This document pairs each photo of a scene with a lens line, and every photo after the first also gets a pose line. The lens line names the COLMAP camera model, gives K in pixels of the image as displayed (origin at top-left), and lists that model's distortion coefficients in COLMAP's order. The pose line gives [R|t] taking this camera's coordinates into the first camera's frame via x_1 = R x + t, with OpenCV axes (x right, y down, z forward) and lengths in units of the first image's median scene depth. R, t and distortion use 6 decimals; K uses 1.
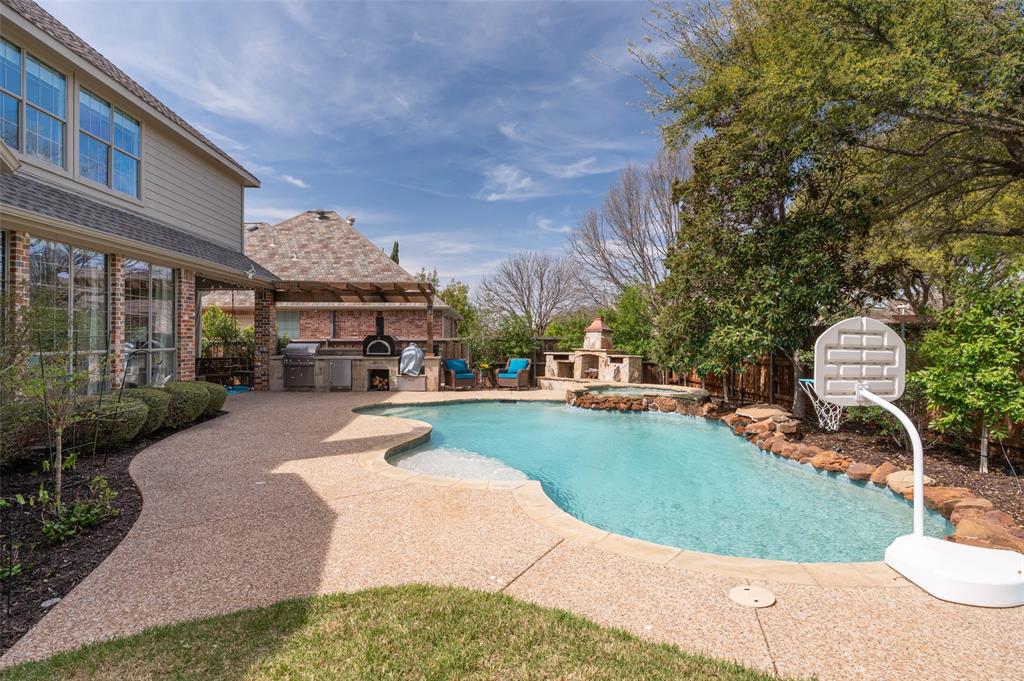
lens RADIAL K [[511.5, 0, 513.1], [0, 511.5, 339.4], [0, 0, 1]] dist [-0.000220, -0.000170]
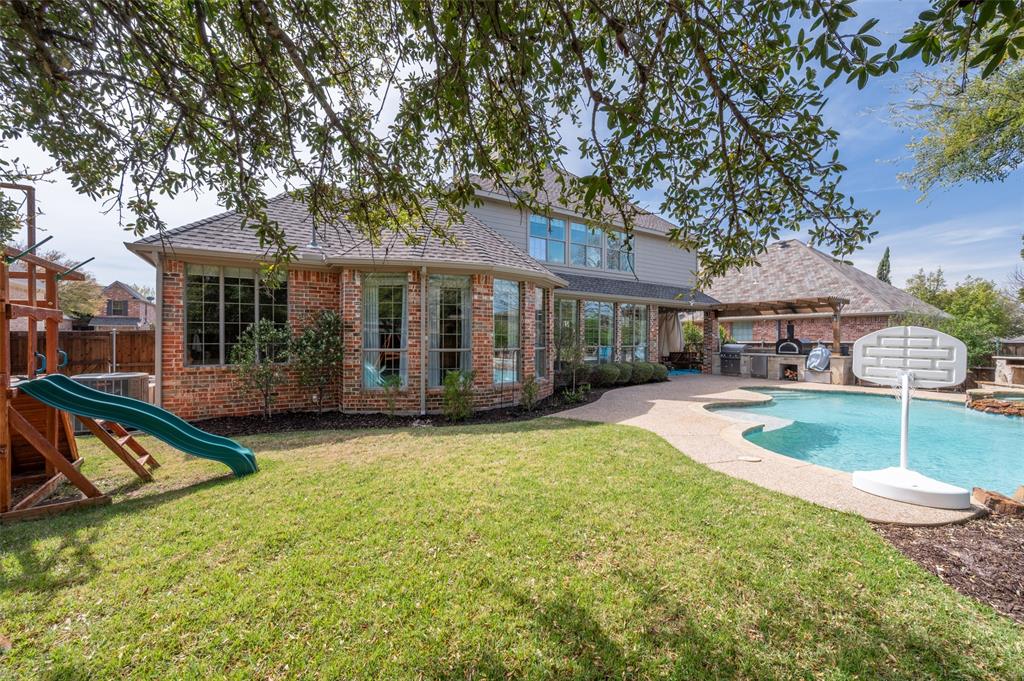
lens RADIAL K [[405.2, 0, 512.6], [0, 405.2, 341.0], [0, 0, 1]] dist [-0.000781, 0.000718]
pose [[0.494871, 0.003346, -0.868960, 0.298362], [-0.005266, 0.999986, 0.000852, 0.000920], [0.868950, 0.004154, 0.494882, -0.151496]]
